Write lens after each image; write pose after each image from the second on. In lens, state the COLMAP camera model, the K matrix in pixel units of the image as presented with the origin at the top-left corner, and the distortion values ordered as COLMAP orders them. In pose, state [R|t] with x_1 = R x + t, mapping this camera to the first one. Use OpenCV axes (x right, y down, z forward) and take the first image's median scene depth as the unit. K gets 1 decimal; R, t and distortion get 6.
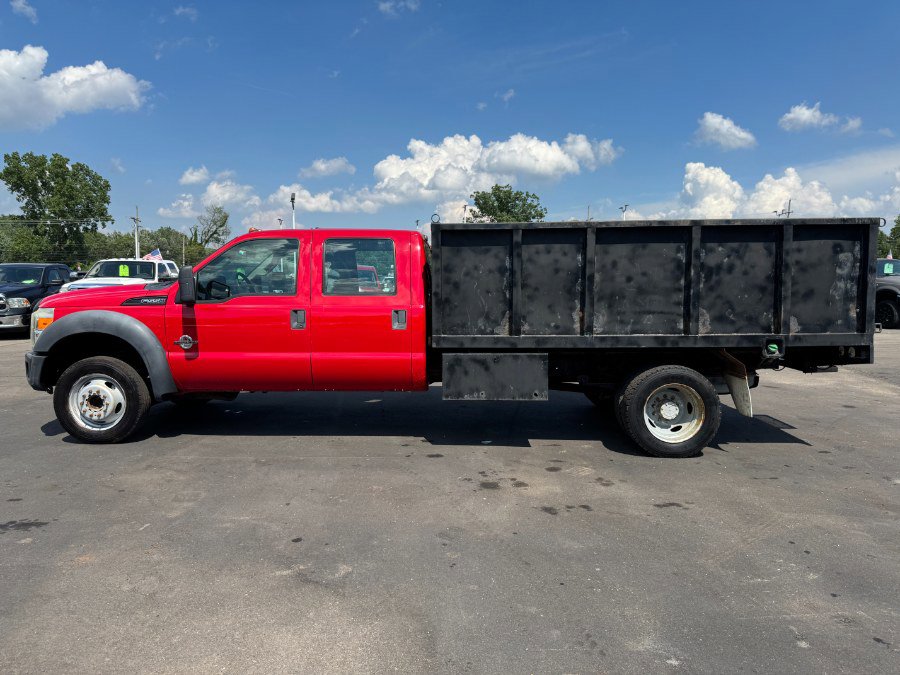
lens RADIAL K [[636.8, 0, 453.1], [0, 636.8, 331.2], [0, 0, 1]] dist [0.044671, -0.061165]
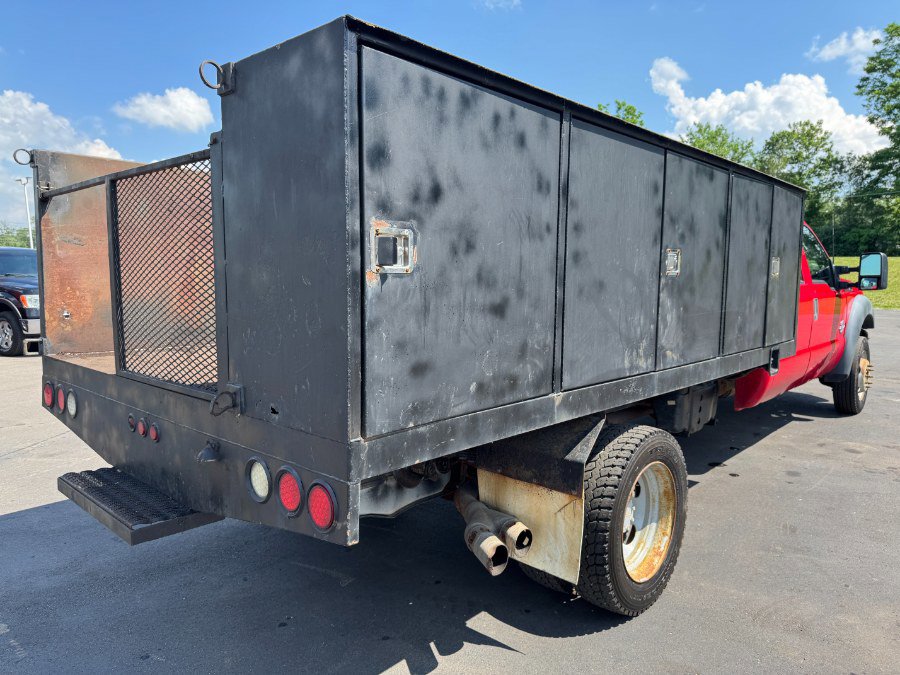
lens RADIAL K [[636.8, 0, 453.1], [0, 636.8, 331.2], [0, 0, 1]] dist [0.044671, -0.061165]
pose [[0.586852, -0.087994, 0.804899, -1.178185], [0.072309, 0.995801, 0.056143, -0.088328], [-0.806459, 0.025254, 0.590750, 1.051267]]
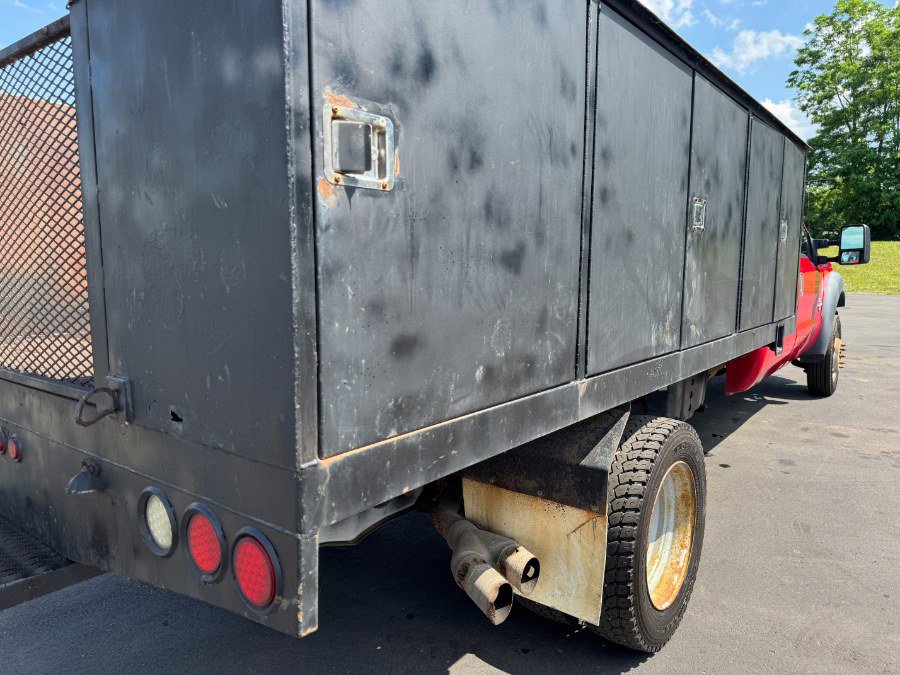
lens RADIAL K [[648.6, 0, 450.0], [0, 648.6, 337.5], [0, 0, 1]] dist [0.004711, -0.007429]
pose [[0.520631, -0.118469, 0.845522, -1.088765], [0.082397, 0.992676, 0.088351, -0.070212], [-0.849796, 0.023670, 0.526580, 1.145417]]
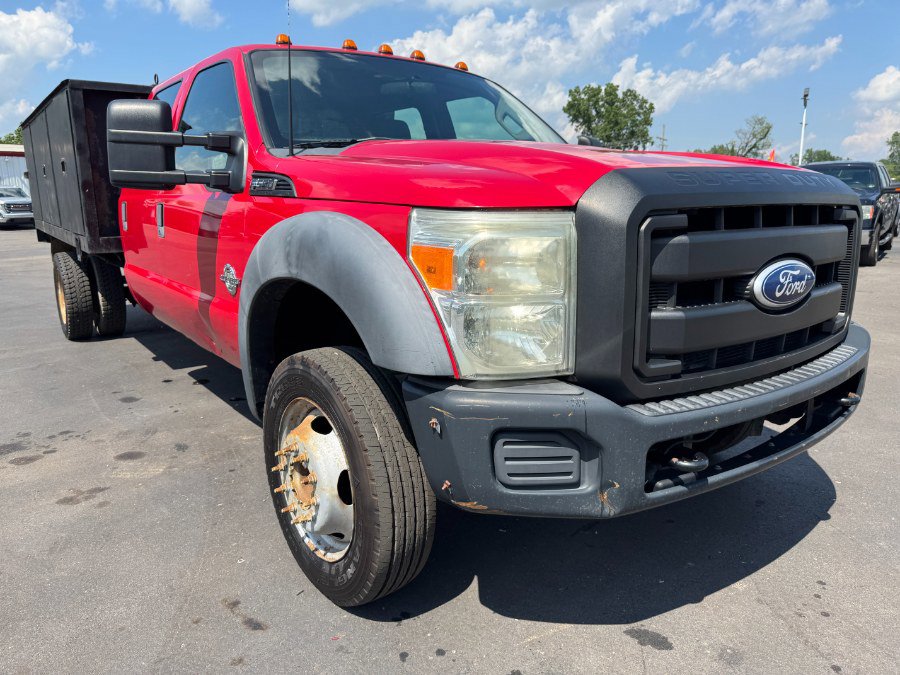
lens RADIAL K [[648.6, 0, 450.0], [0, 648.6, 337.5], [0, 0, 1]] dist [0.004711, -0.007429]
pose [[0.688918, 0.132336, -0.712656, 0.936331], [-0.040564, 0.988690, 0.144381, -0.001566], [0.723703, -0.070558, 0.686495, 0.927512]]
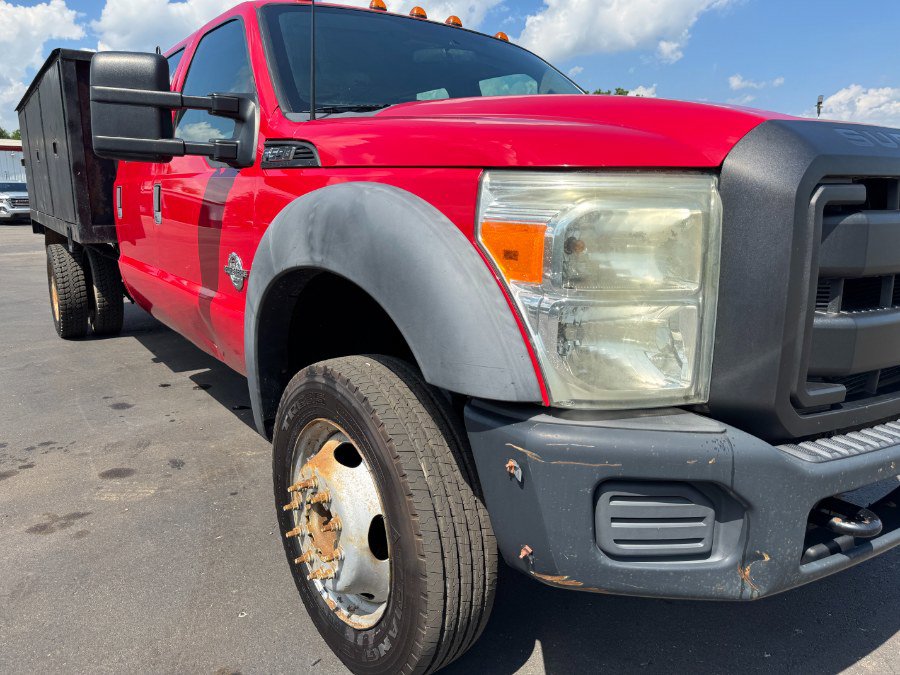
lens RADIAL K [[648.6, 0, 450.0], [0, 648.6, 337.5], [0, 0, 1]] dist [0.004711, -0.007429]
pose [[0.682064, 0.140247, -0.717719, 0.846380], [-0.056060, 0.988577, 0.139900, 0.010894], [0.729141, -0.055185, 0.682135, 0.969854]]
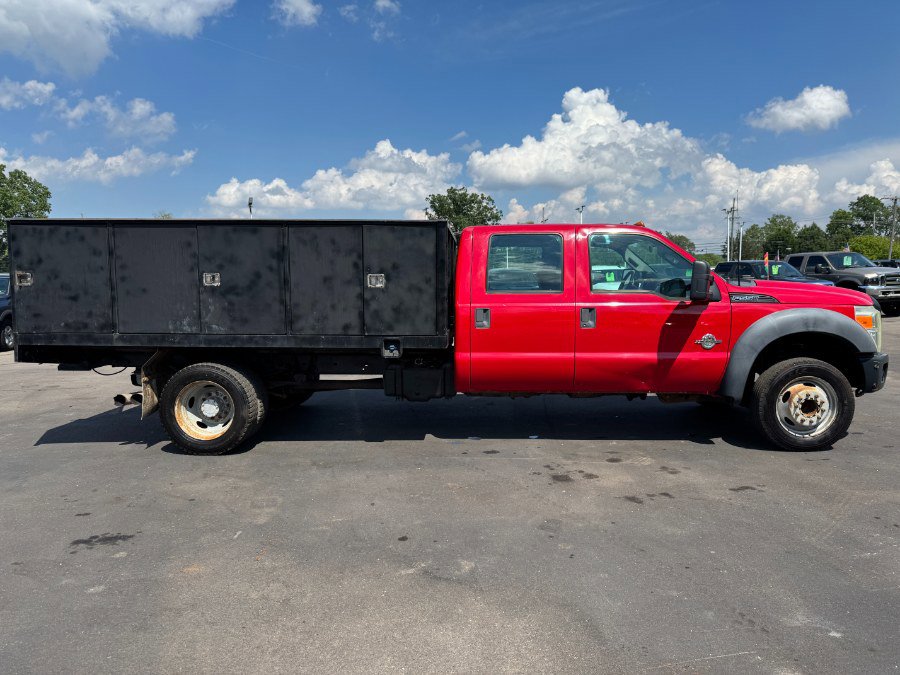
lens RADIAL K [[636.8, 0, 453.1], [0, 636.8, 331.2], [0, 0, 1]] dist [0.044671, -0.061165]
pose [[0.997019, -0.027839, 0.071961, -0.189645], [0.028174, 0.999596, -0.003646, 0.010284], [-0.071831, 0.005663, 0.997401, 0.010338]]
